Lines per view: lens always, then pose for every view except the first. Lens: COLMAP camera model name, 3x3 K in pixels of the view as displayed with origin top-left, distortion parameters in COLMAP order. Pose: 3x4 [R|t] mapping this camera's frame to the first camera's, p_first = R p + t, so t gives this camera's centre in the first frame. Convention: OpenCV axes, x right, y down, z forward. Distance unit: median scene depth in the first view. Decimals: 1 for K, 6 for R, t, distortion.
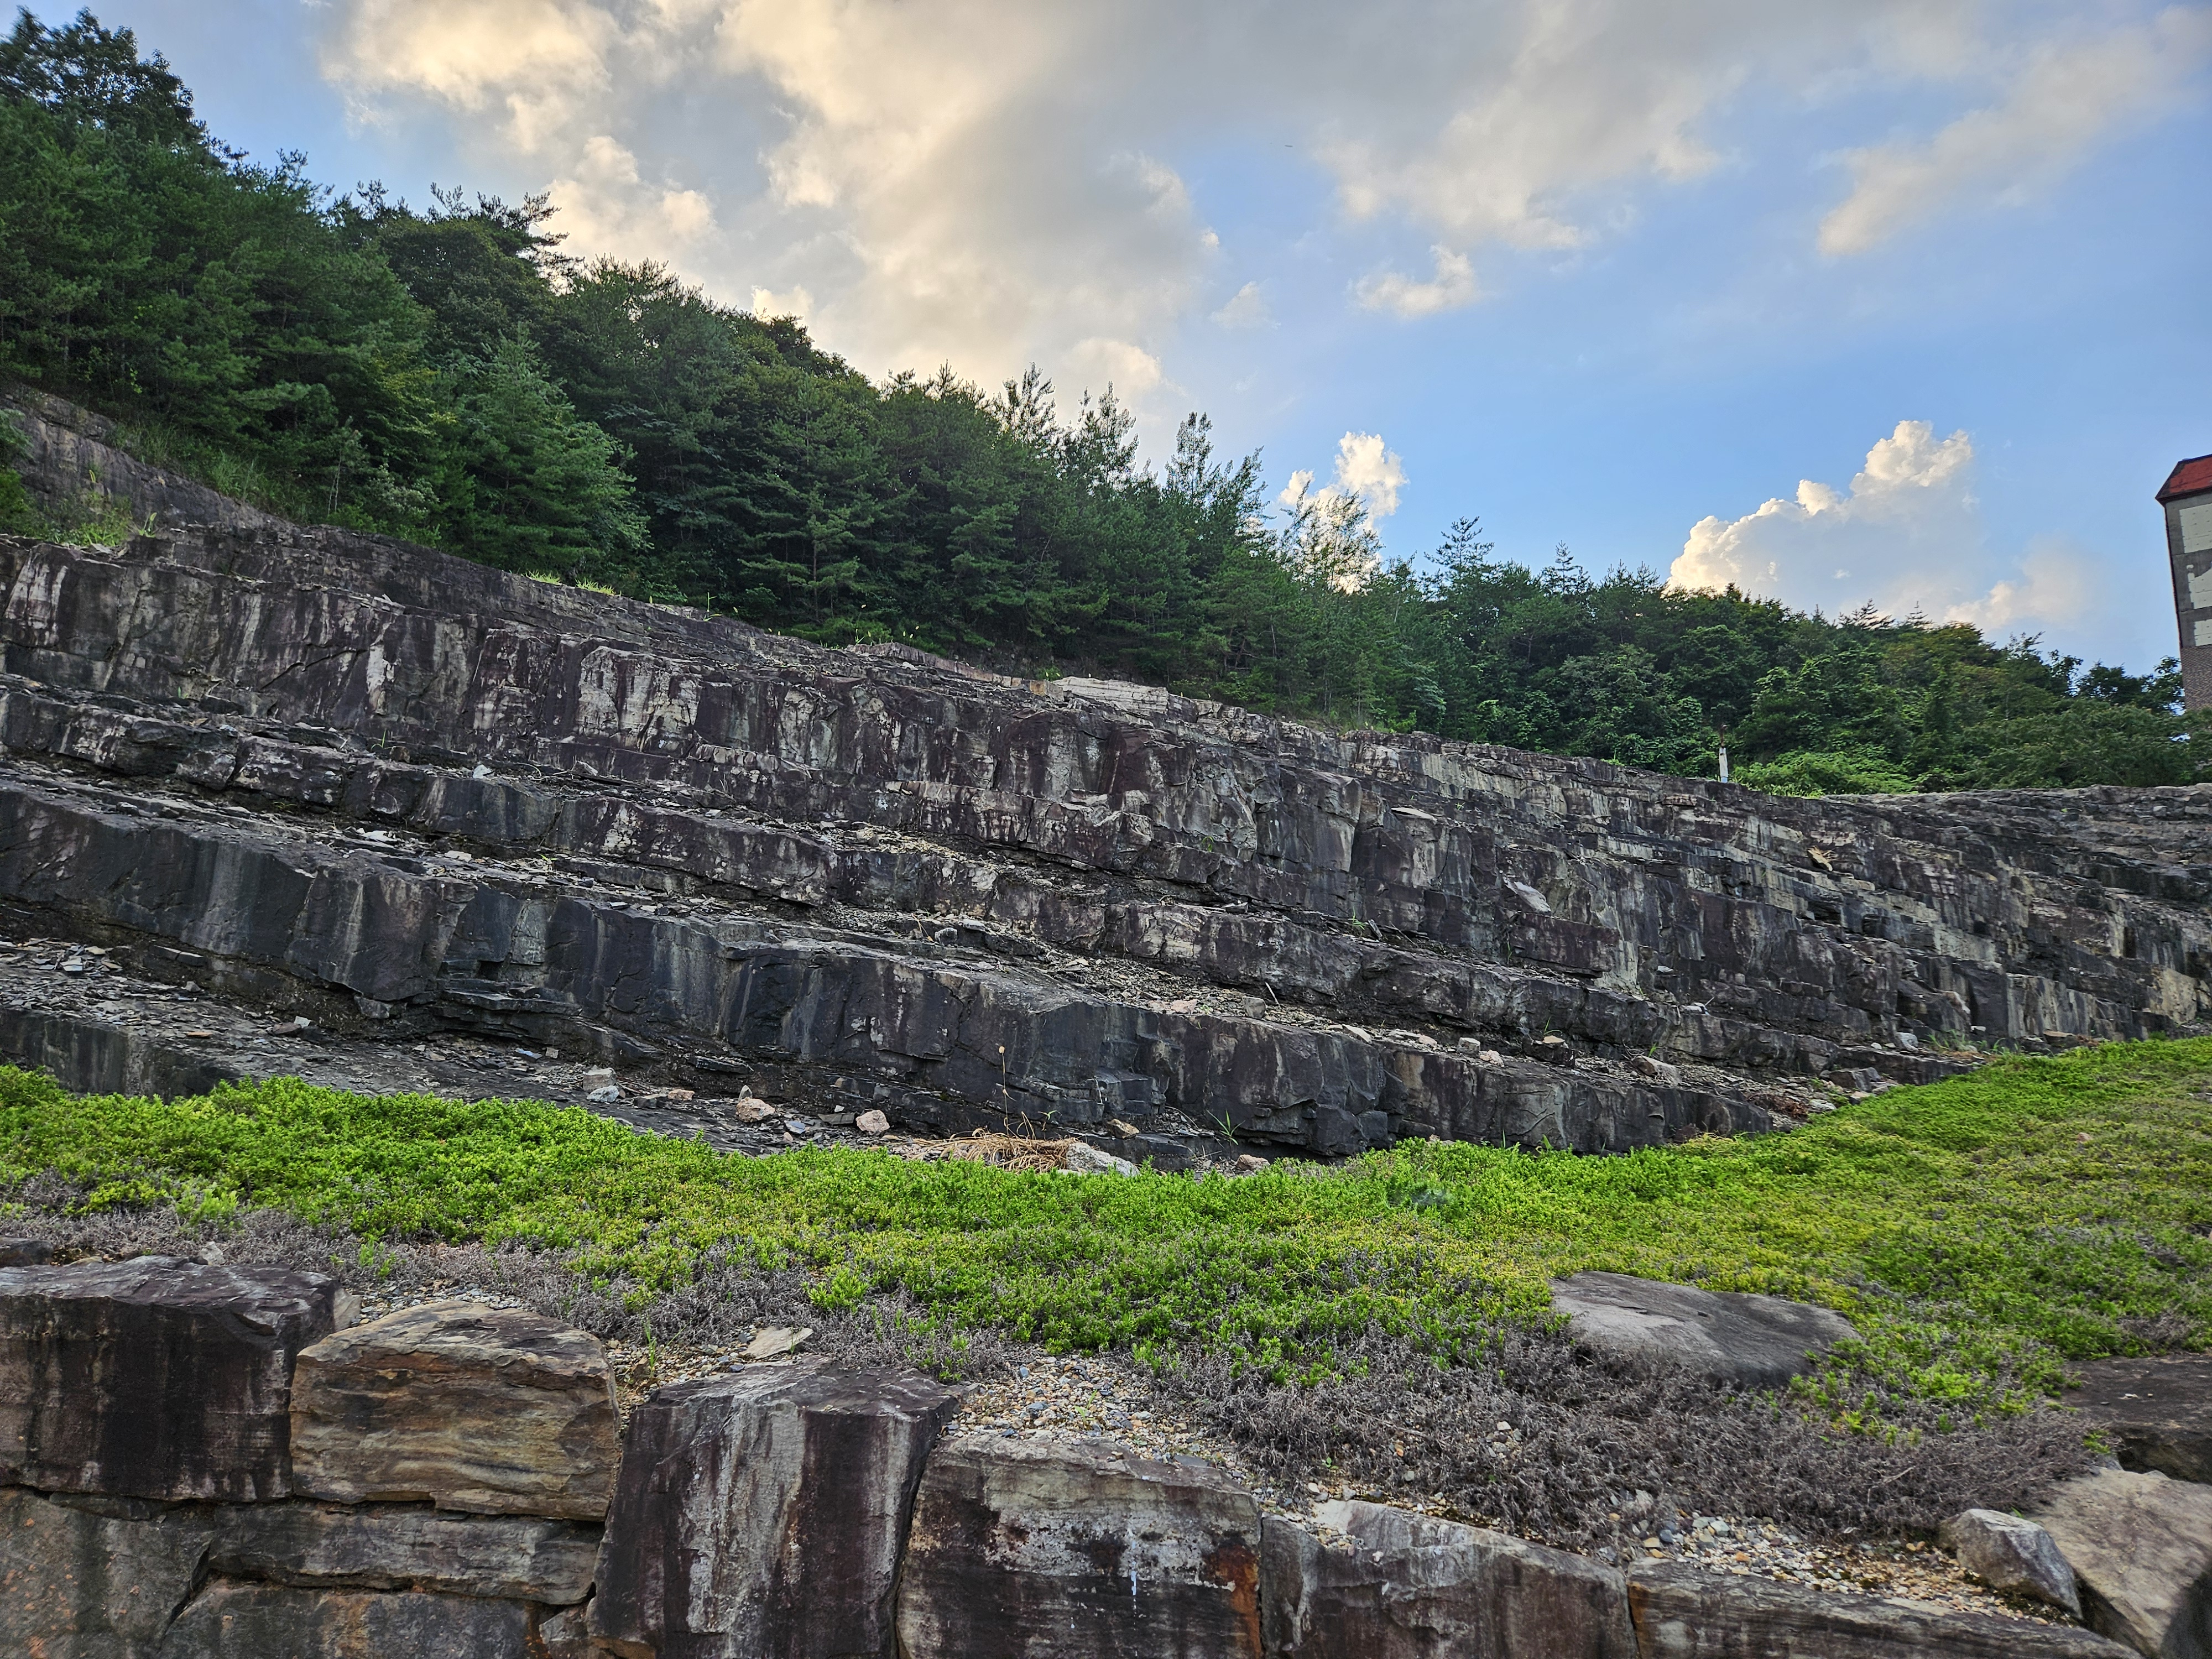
lens RADIAL K [[1536.5, 0, 1085.2], [0, 1536.5, 838.7], [0, 0, 1]] dist [0.064522, -0.051752]
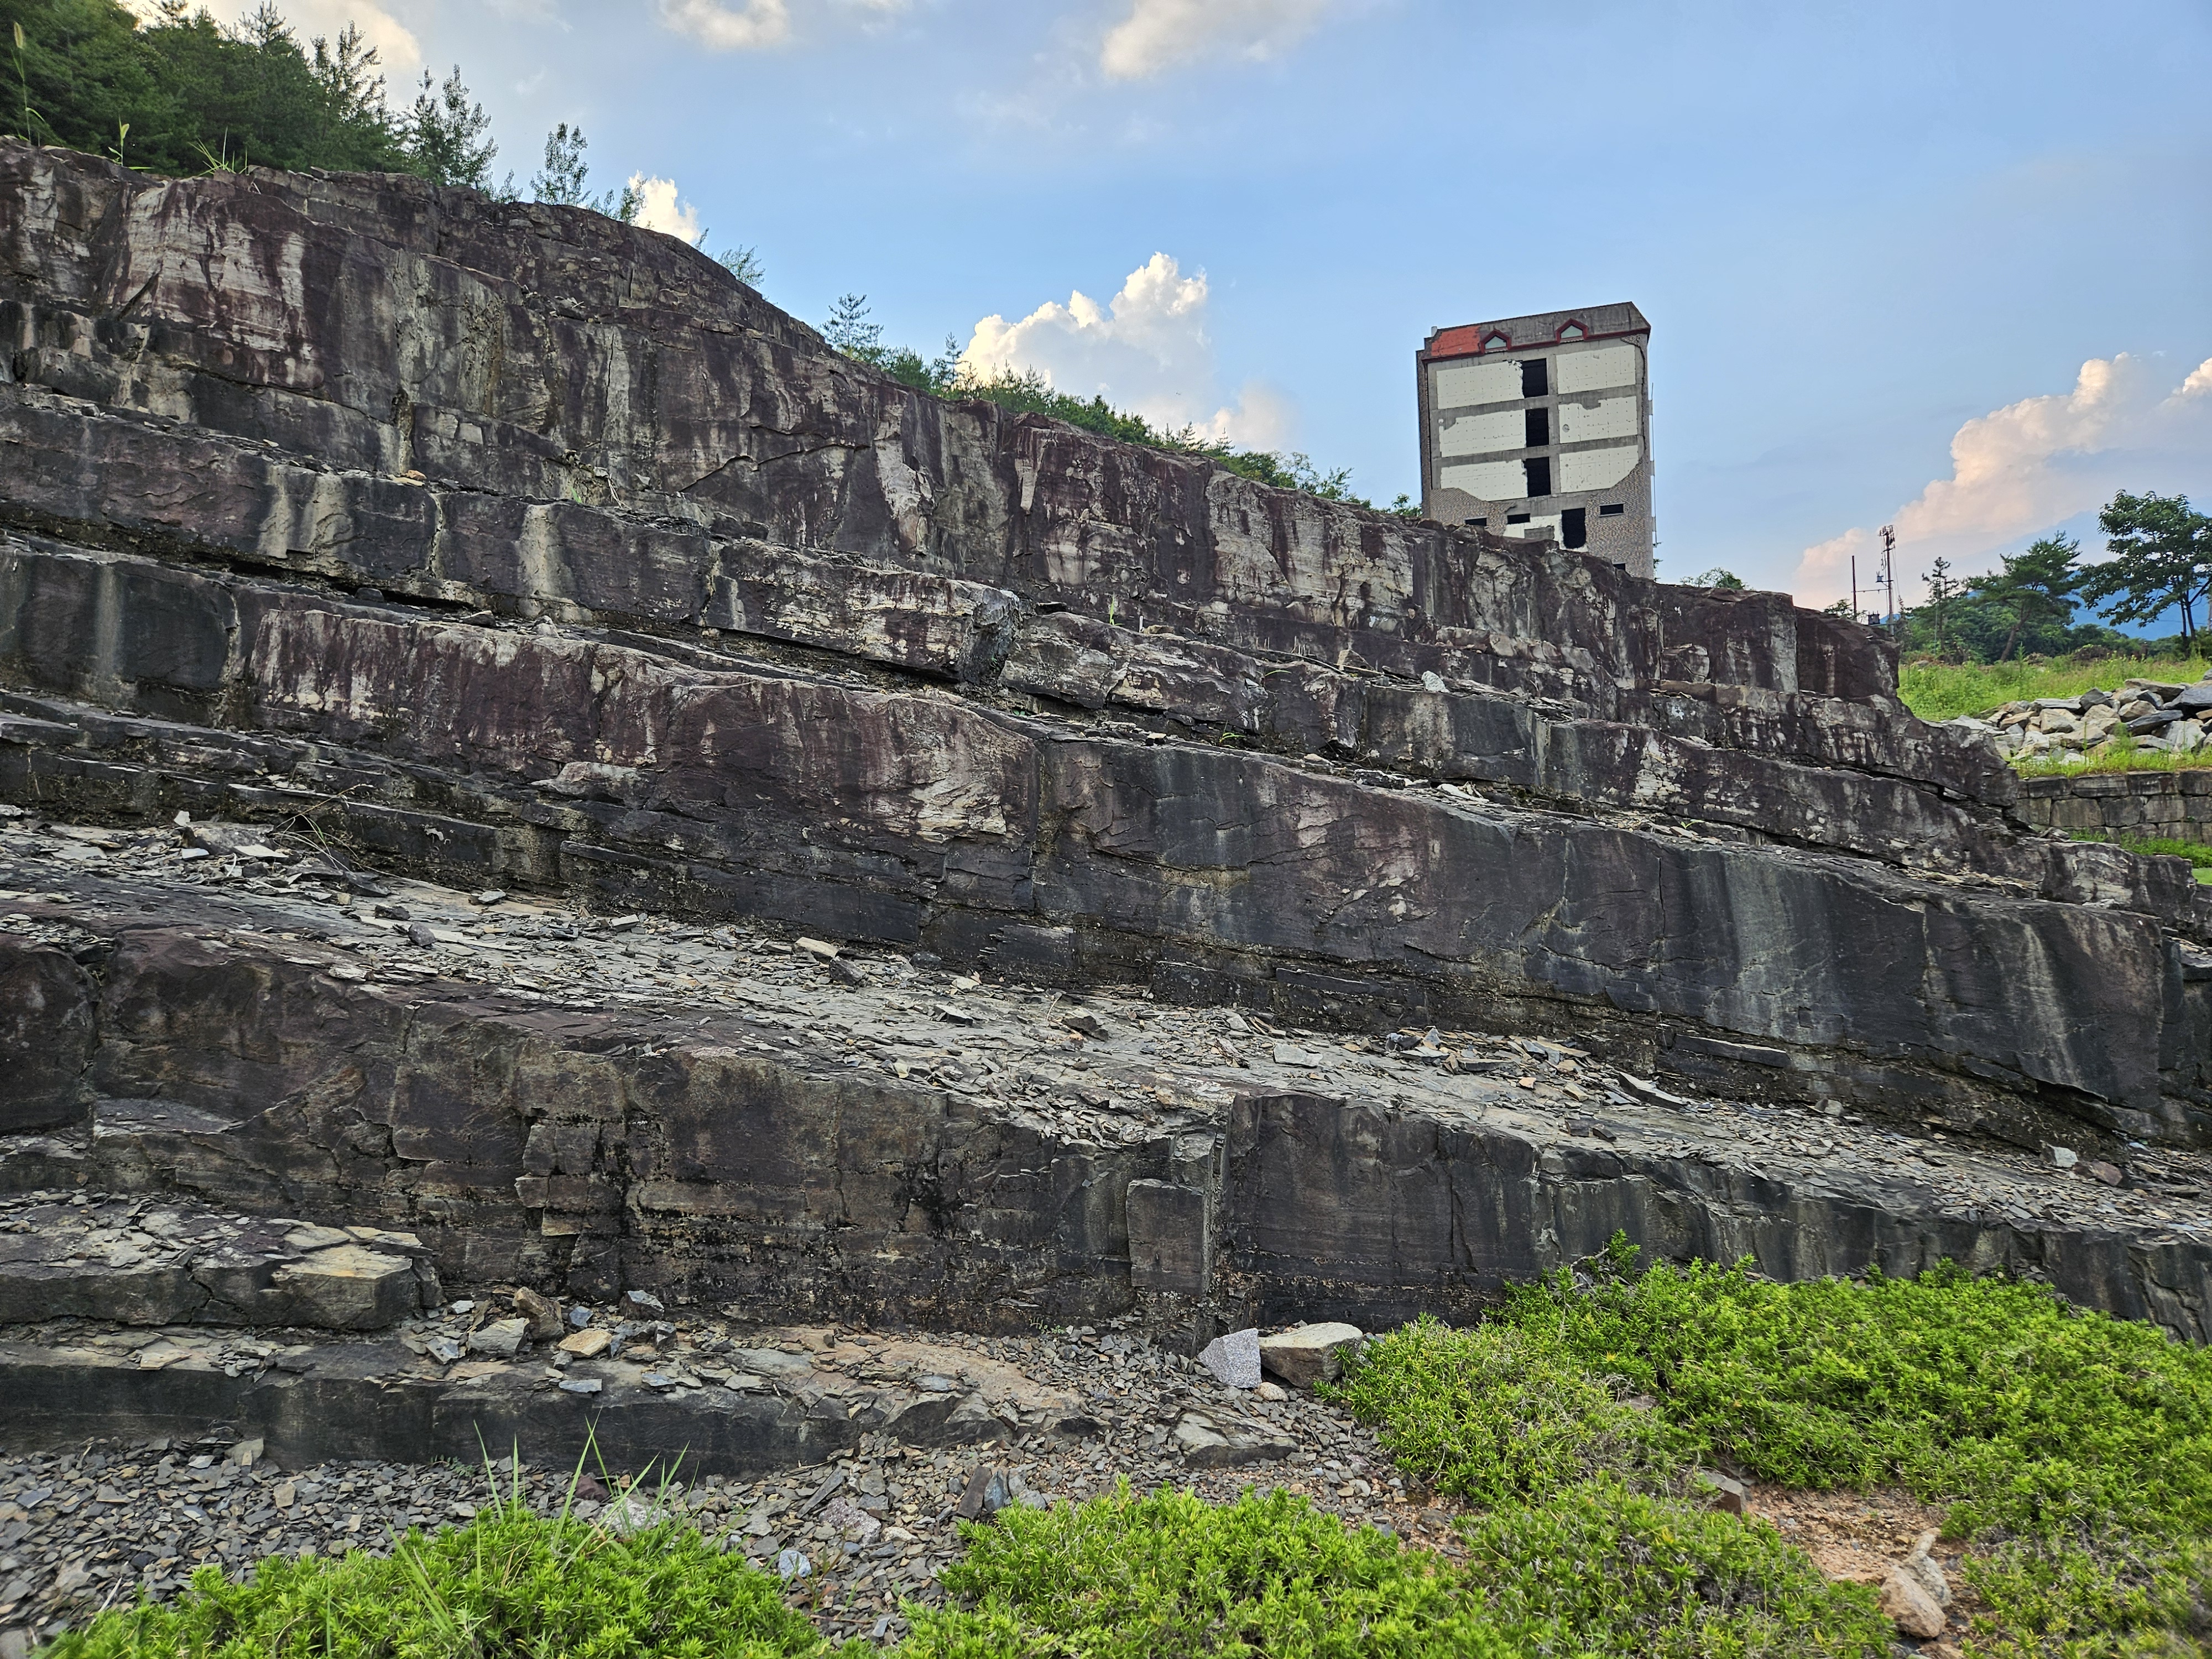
lens RADIAL K [[1536.5, 0, 1112.2], [0, 1536.5, 833.2], [0, 0, 1]] dist [0.064522, -0.051752]
pose [[0.878229, -0.037318, 0.476782, -0.690748], [-0.028388, 0.991125, 0.129867, -0.050410], [-0.477397, -0.127588, 0.869375, 0.391990]]
